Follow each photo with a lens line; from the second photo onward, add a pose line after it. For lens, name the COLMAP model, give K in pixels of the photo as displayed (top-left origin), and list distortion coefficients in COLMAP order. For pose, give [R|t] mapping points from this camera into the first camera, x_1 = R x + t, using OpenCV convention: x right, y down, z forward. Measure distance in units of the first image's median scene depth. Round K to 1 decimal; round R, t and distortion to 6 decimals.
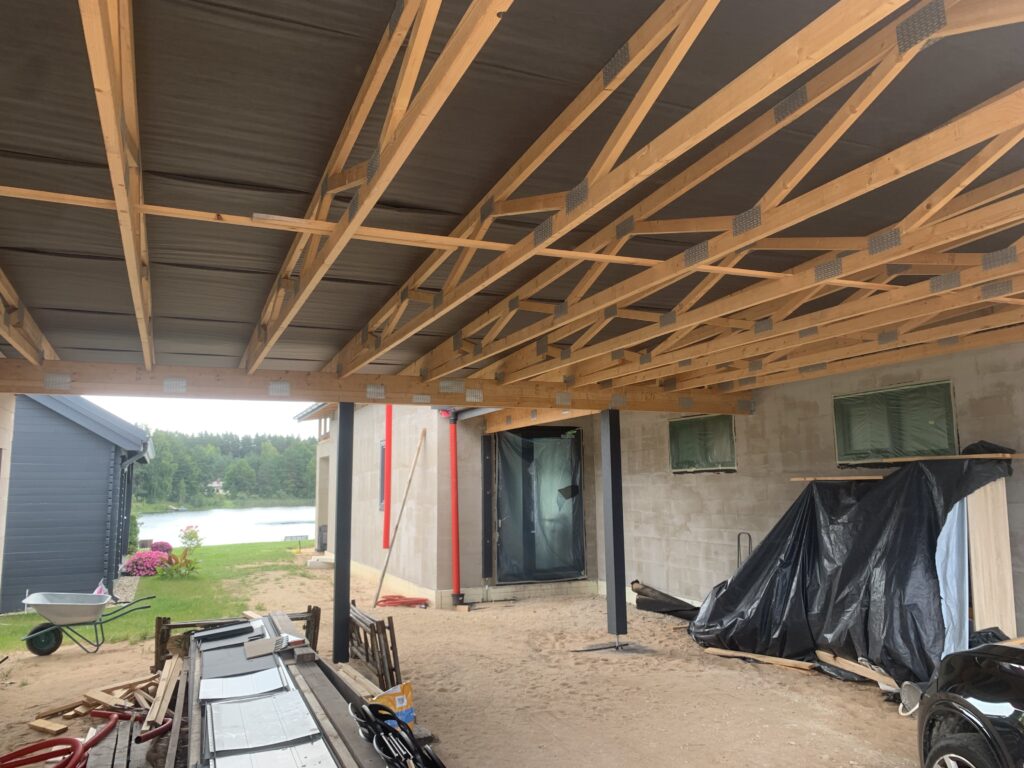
lens RADIAL K [[774.2, 0, 510.0], [0, 774.2, 384.5], [0, 0, 1]] dist [0.045812, -0.015761]
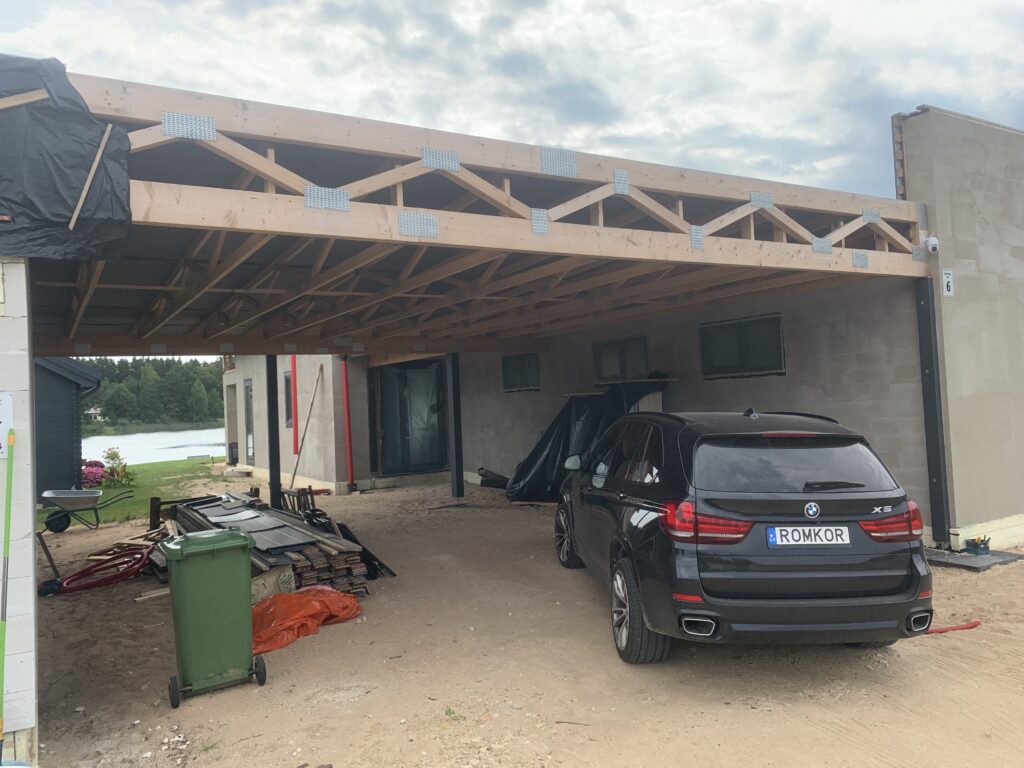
lens RADIAL K [[774.2, 0, 539.5], [0, 774.2, 369.5], [0, 0, 1]] dist [0.045812, -0.015761]
pose [[0.984860, -0.026742, 0.171274, 0.028939], [0.011038, 0.995698, 0.091997, -0.054497], [-0.172997, -0.088714, 0.980919, -0.381712]]
